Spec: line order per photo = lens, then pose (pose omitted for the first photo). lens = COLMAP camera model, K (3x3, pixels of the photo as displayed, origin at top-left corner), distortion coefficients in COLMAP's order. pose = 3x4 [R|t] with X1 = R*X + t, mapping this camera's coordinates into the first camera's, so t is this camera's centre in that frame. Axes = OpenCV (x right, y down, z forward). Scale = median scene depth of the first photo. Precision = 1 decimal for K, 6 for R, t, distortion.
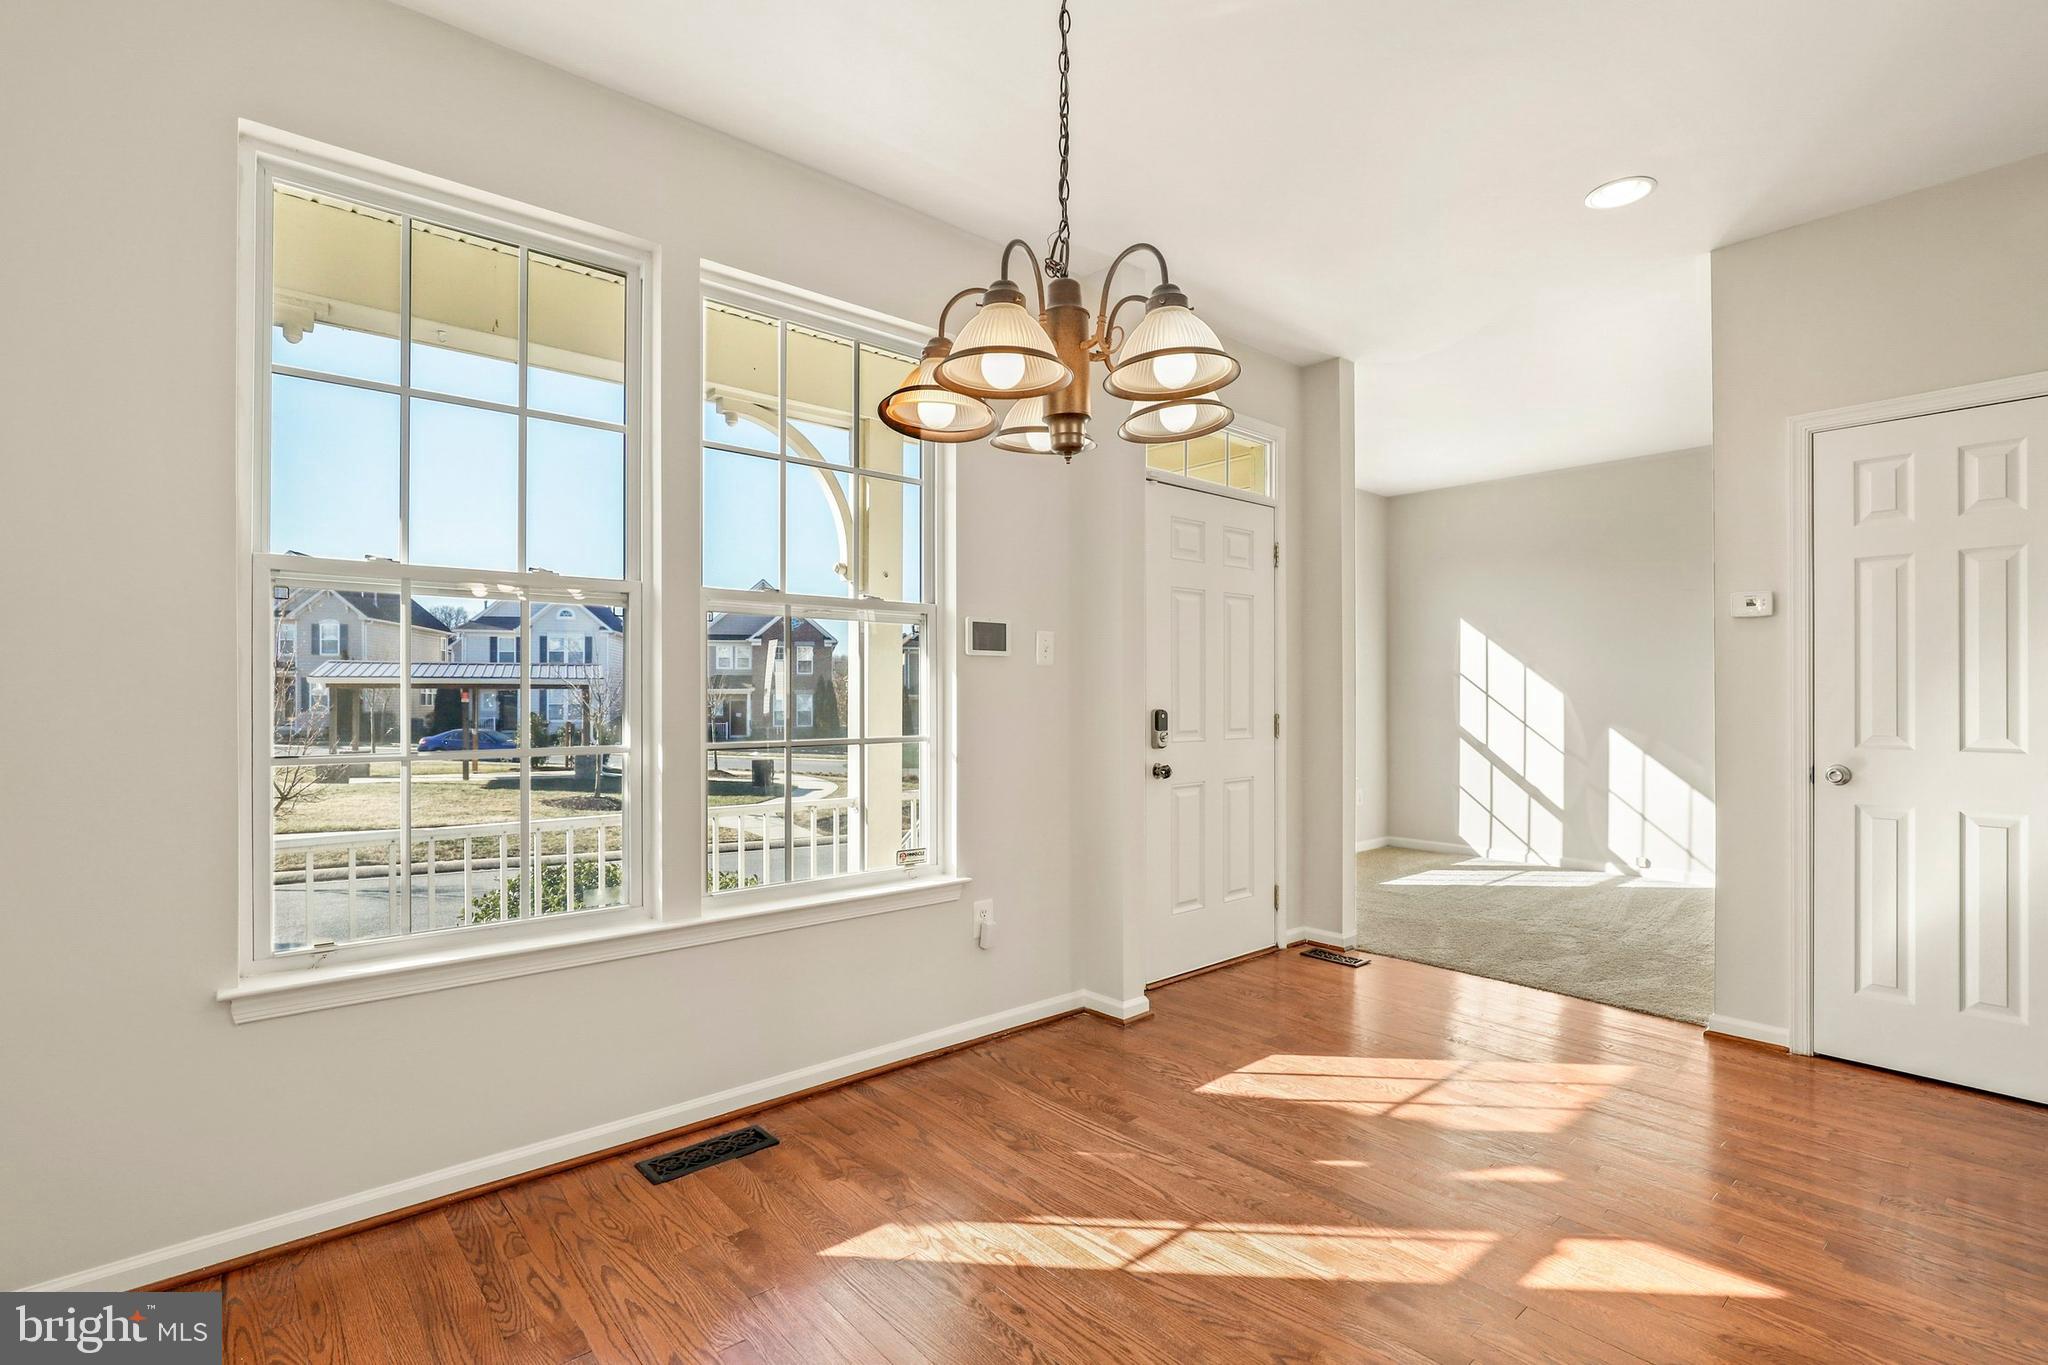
lens RADIAL K [[953.5, 0, 1026.8], [0, 953.5, 692.7], [0, 0, 1]] dist [-0.021405, 0.004094]
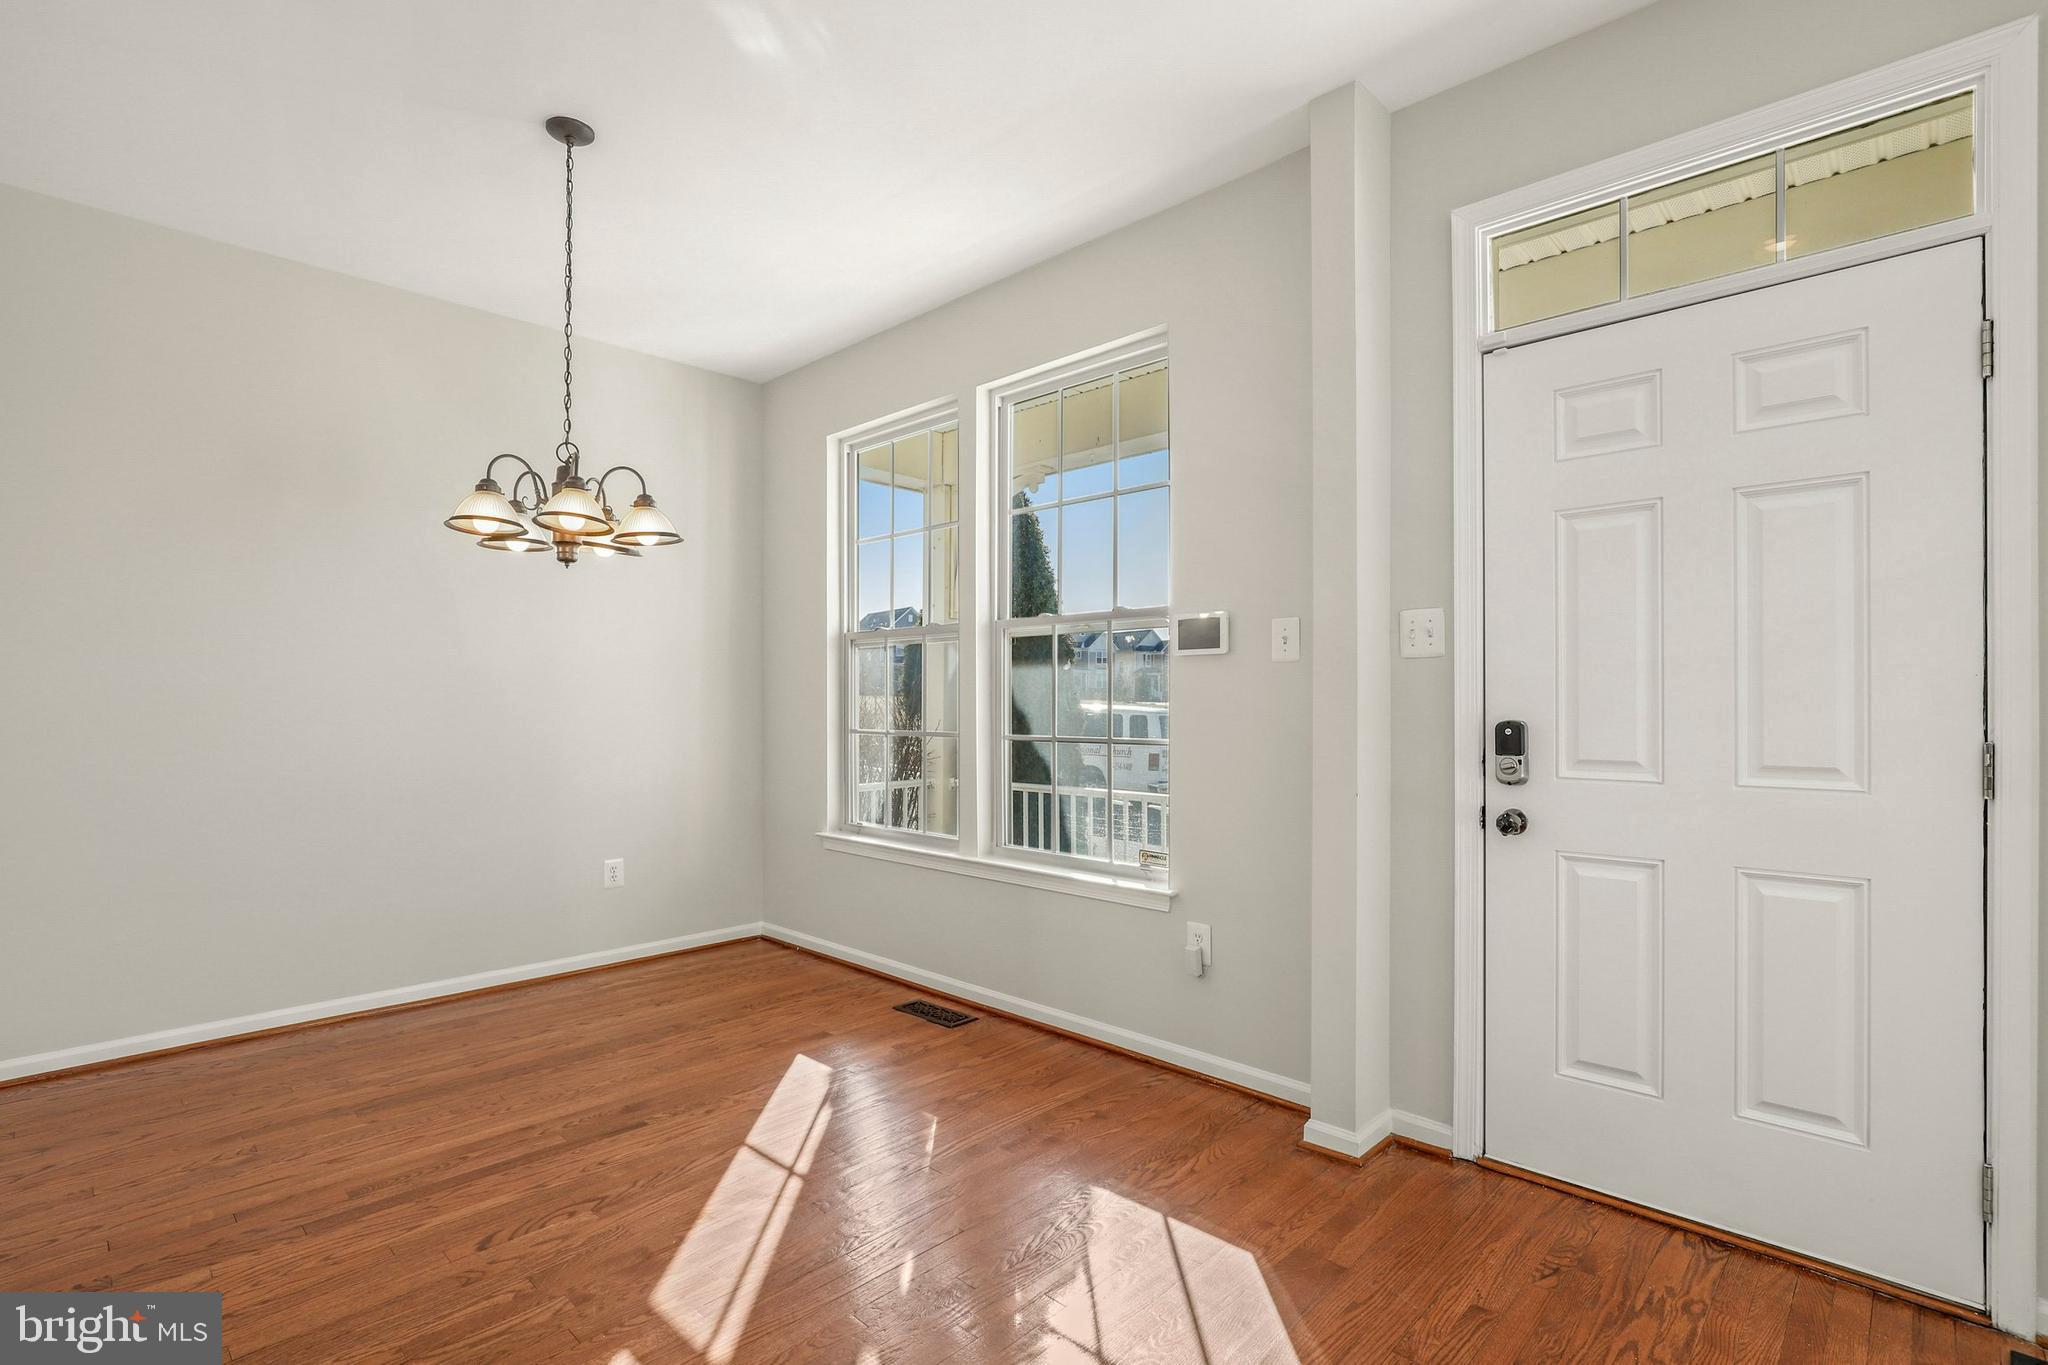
lens RADIAL K [[953.5, 0, 1044.0], [0, 953.5, 699.8], [0, 0, 1]] dist [-0.021405, 0.004094]
pose [[0.100982, -0.000671, -0.994888, 1.008862], [0.002886, 0.999996, -0.000382, 0.004787], [0.994884, -0.002832, 0.100983, 0.906029]]
